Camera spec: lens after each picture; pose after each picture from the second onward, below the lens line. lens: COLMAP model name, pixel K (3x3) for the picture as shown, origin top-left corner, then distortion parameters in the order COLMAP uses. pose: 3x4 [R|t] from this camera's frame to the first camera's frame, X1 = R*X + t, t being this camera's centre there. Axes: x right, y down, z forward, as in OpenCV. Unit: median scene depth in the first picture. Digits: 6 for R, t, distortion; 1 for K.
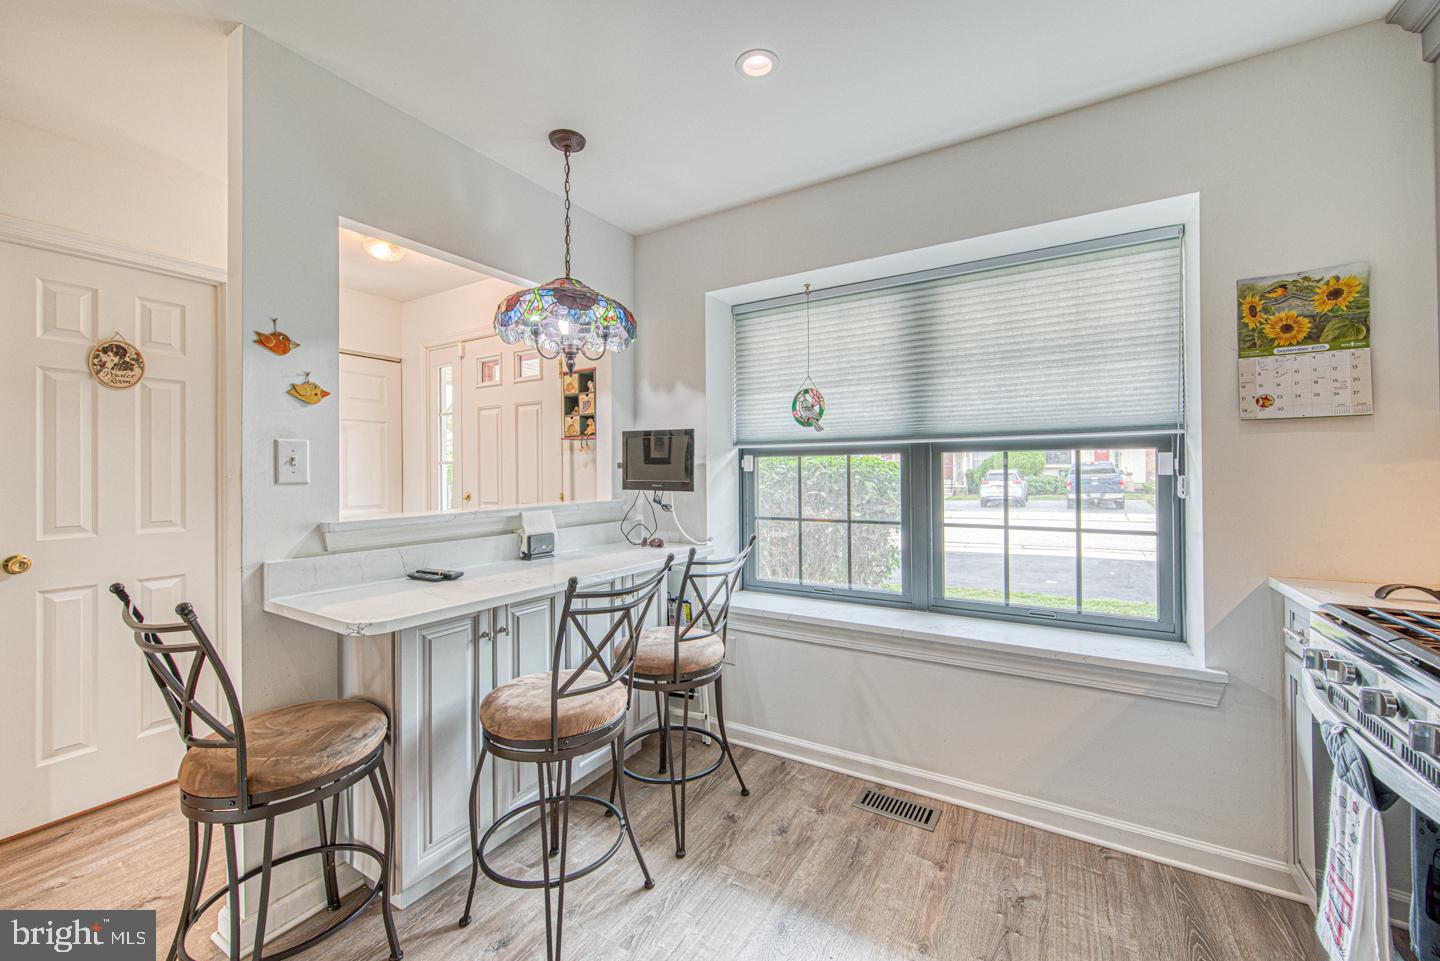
lens RADIAL K [[564.5, 0, 721.9], [0, 564.5, 469.4], [0, 0, 1]] dist [0.001355, -0.000085]
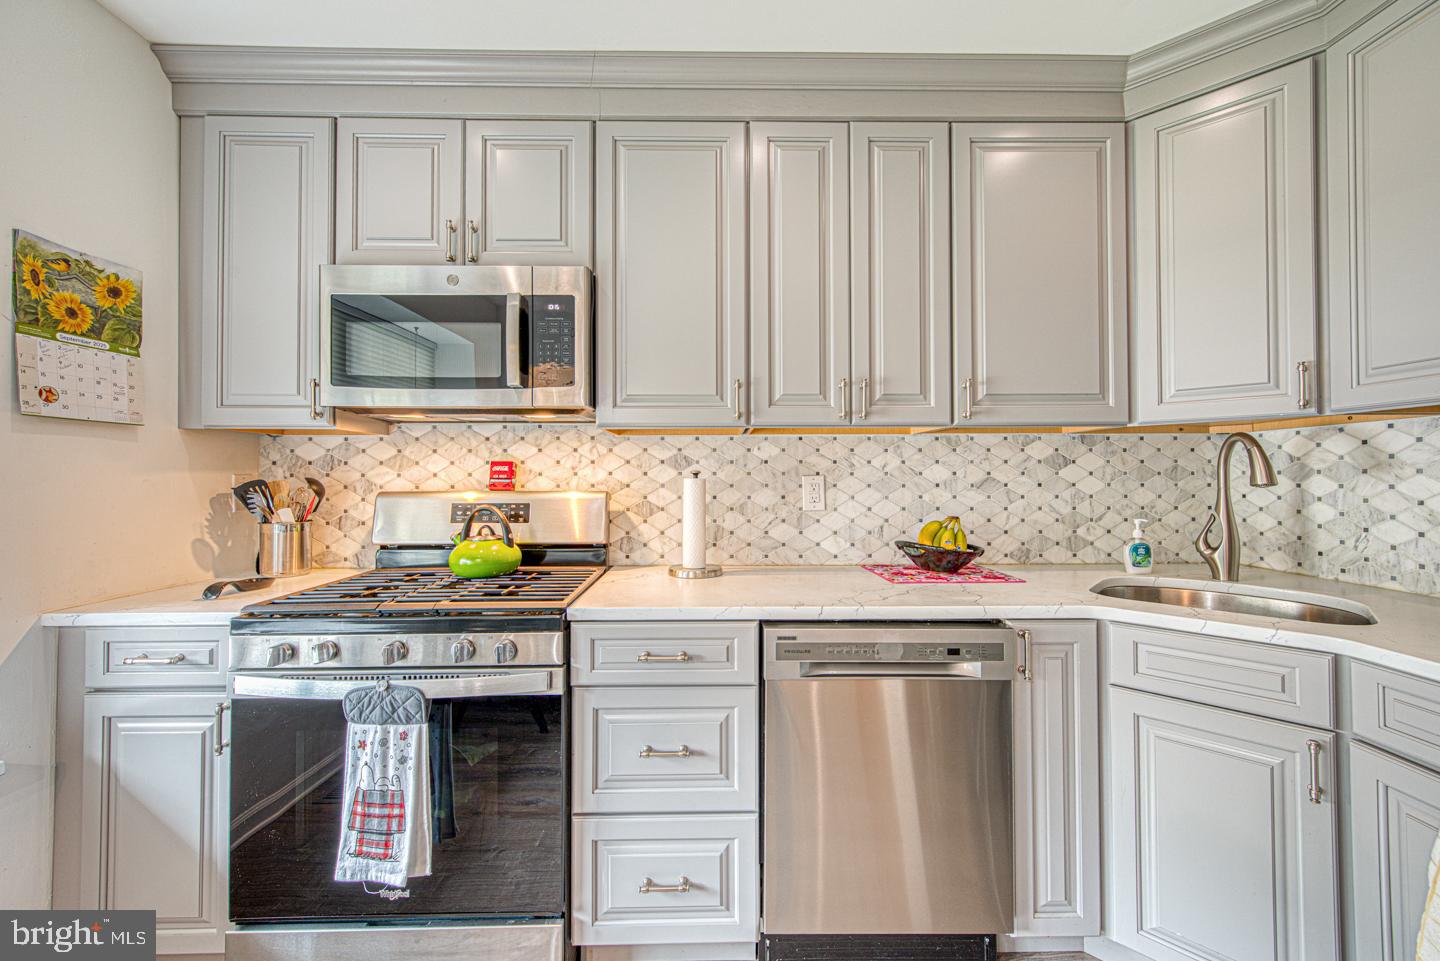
lens RADIAL K [[564.5, 0, 721.9], [0, 564.5, 469.4], [0, 0, 1]] dist [0.001355, -0.000085]
pose [[-0.530131, 0.020525, 0.847667, -0.222862], [0.002892, 0.999745, -0.022399, 0.006186], [-0.847911, -0.009423, -0.530055, 0.606600]]
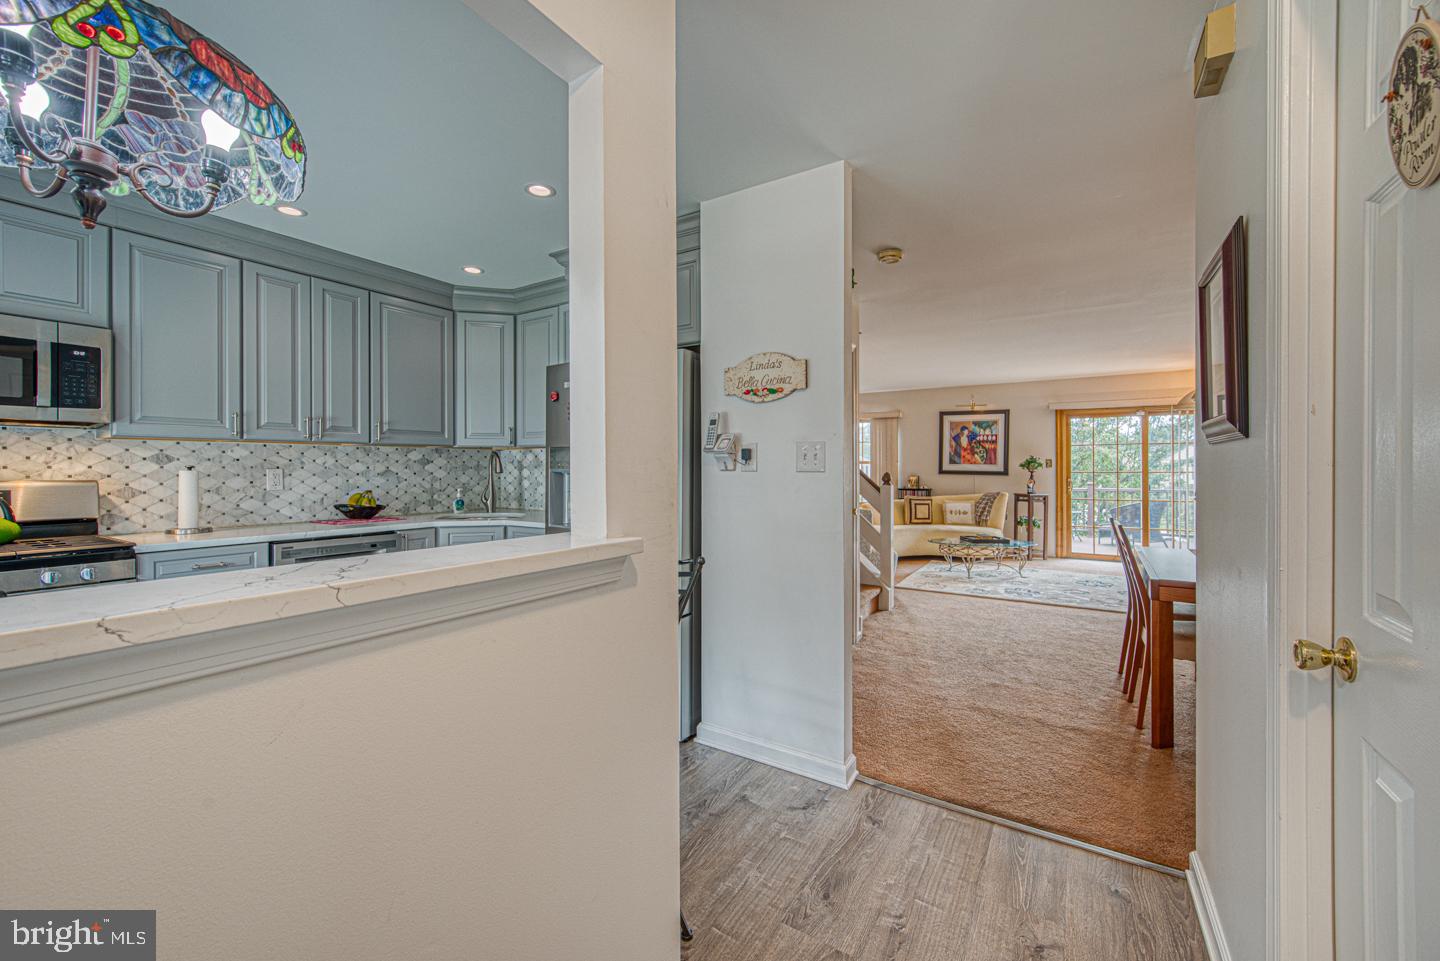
lens RADIAL K [[565.3, 0, 722.8], [0, 565.3, 469.0], [0, 0, 1]] dist [-0.000238, -0.000385]
pose [[-0.999745, 0.009768, 0.020371, -0.888369], [0.009702, 0.999947, -0.003332, 0.015373], [-0.020403, -0.003134, -0.999787, 1.716045]]
